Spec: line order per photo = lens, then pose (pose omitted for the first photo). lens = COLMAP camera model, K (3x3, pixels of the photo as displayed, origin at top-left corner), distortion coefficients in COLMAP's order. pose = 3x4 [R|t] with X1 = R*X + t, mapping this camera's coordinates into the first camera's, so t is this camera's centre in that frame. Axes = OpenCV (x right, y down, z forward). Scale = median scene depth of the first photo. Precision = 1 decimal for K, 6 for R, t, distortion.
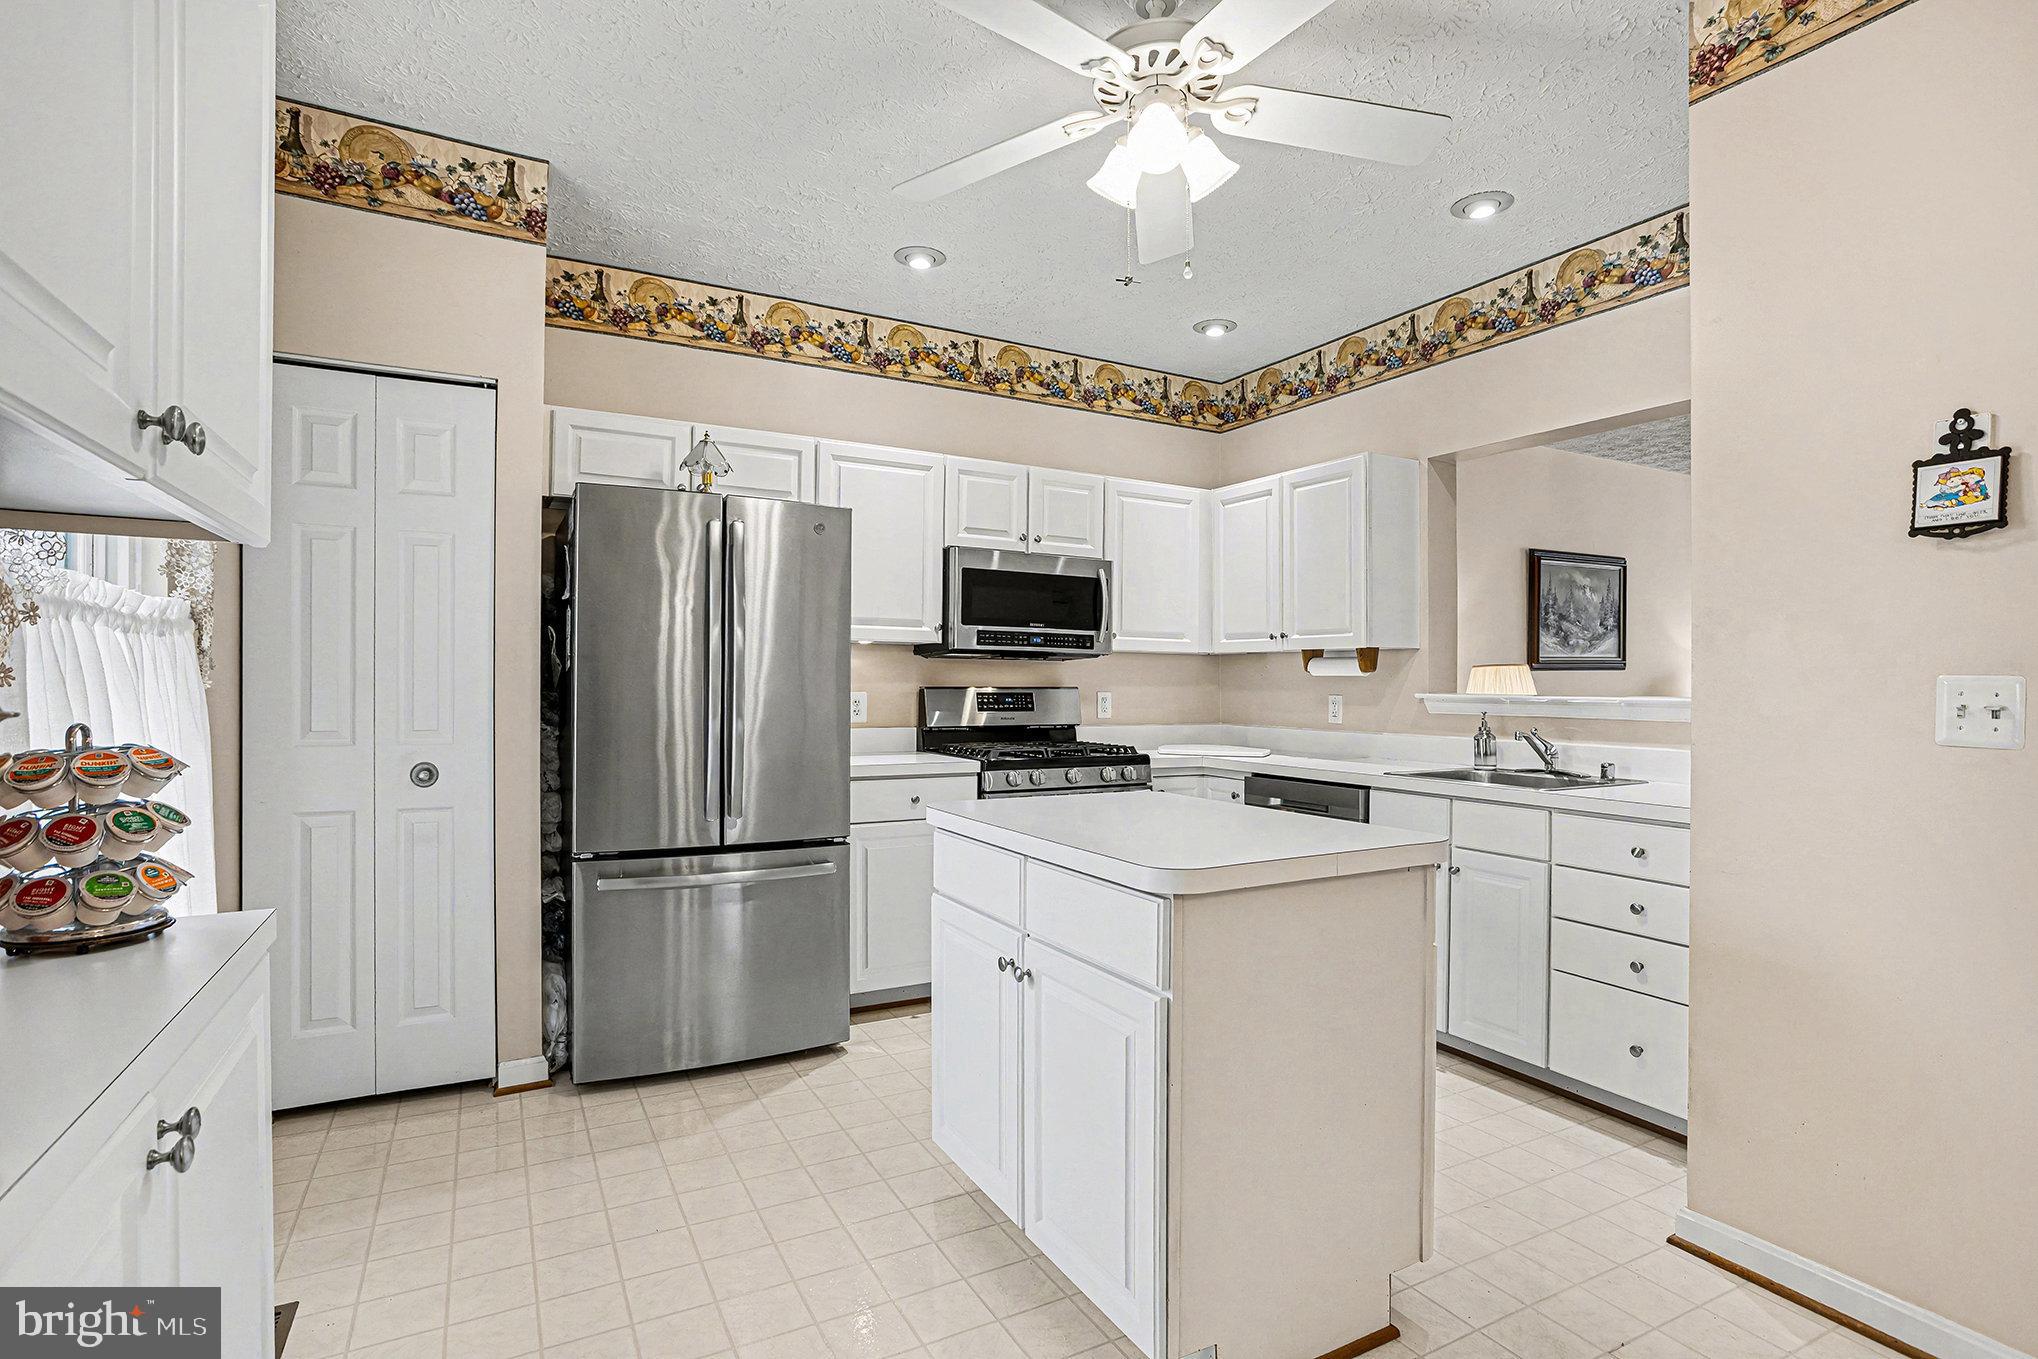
lens RADIAL K [[997.5, 0, 1021.6], [0, 997.5, 674.2], [0, 0, 1]] dist [-0.062426, 0.037961]
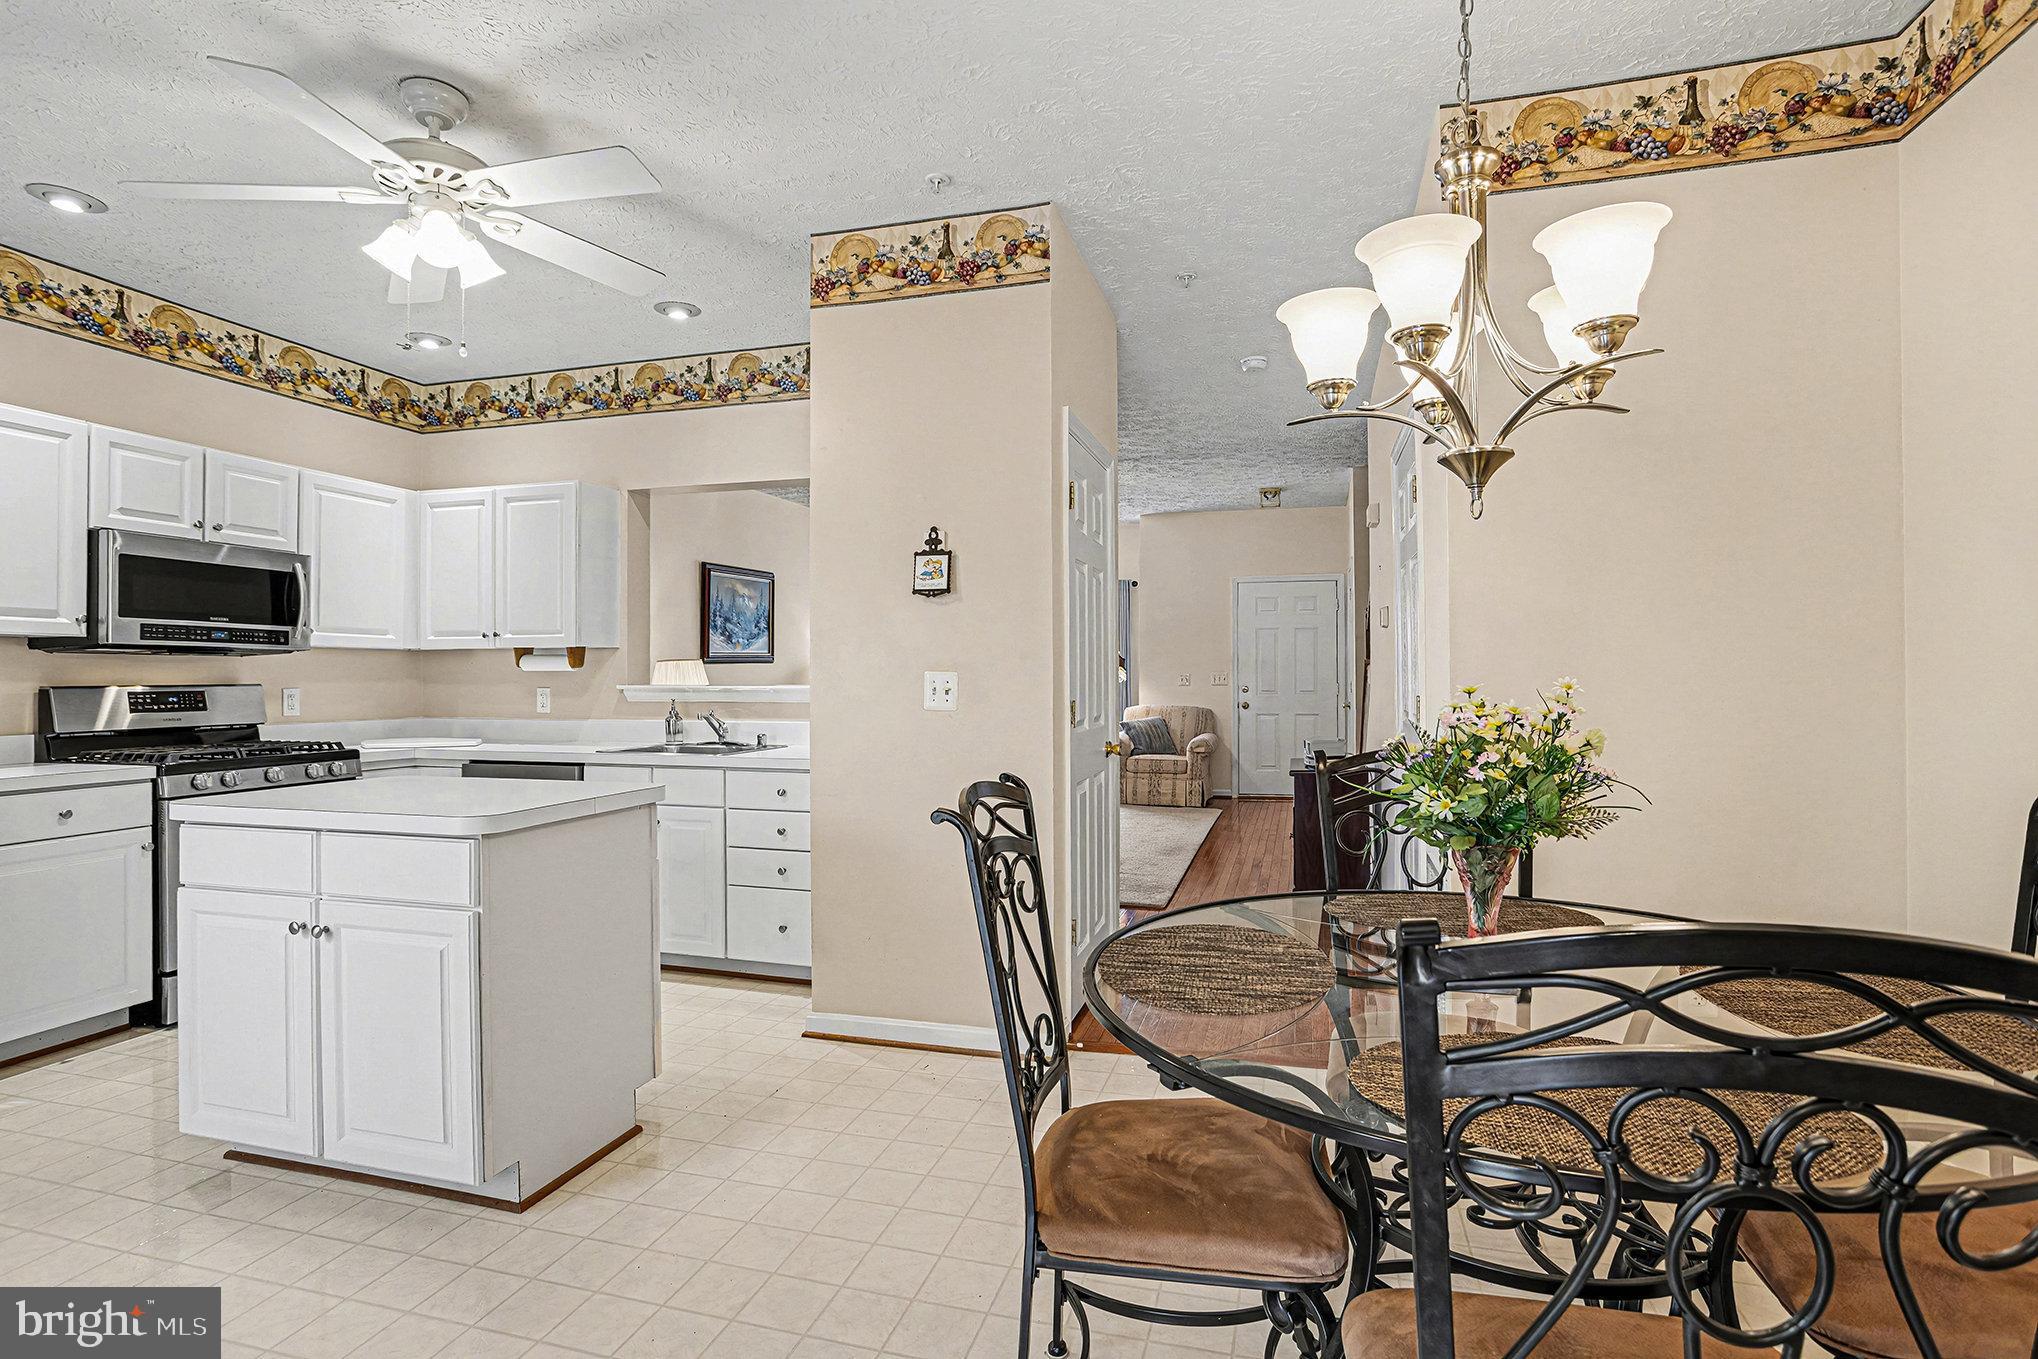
lens RADIAL K [[997.5, 0, 1021.6], [0, 997.5, 674.2], [0, 0, 1]] dist [-0.062426, 0.037961]
pose [[0.699562, -0.008744, 0.714518, -0.114688], [0.001494, 0.999941, 0.010774, -0.006129], [-0.714570, -0.006469, 0.699534, -0.189905]]
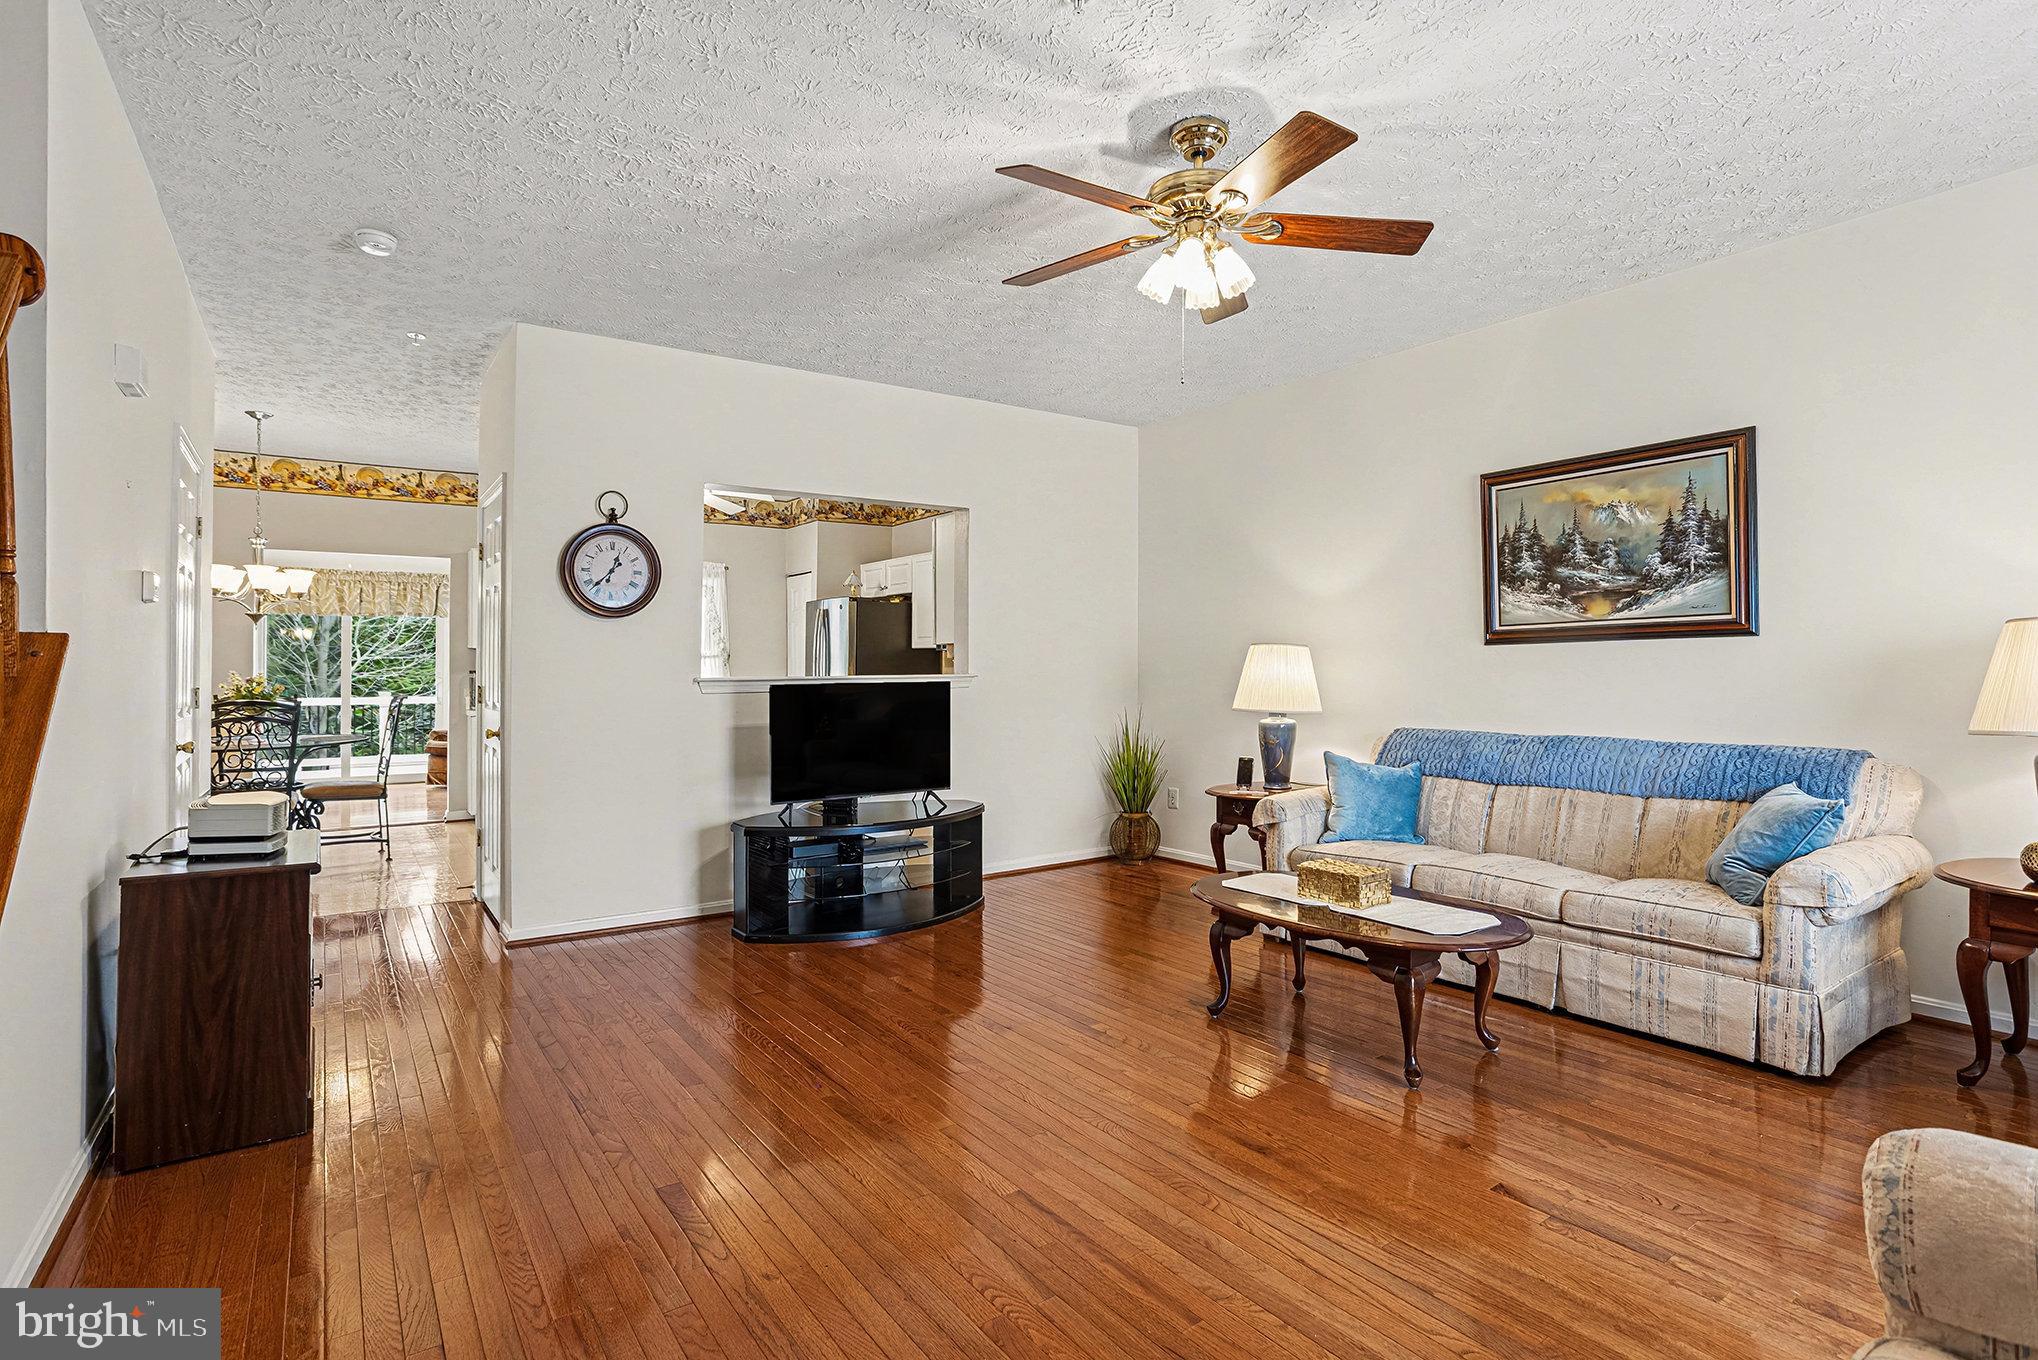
lens RADIAL K [[997.5, 0, 1021.6], [0, 997.5, 674.7], [0, 0, 1]] dist [-0.062426, 0.037961]
pose [[0.110770, -0.004856, -0.993834, 1.888016], [0.009019, 0.999952, -0.003880, 0.028097], [0.993805, -0.008534, 0.110809, 0.924542]]
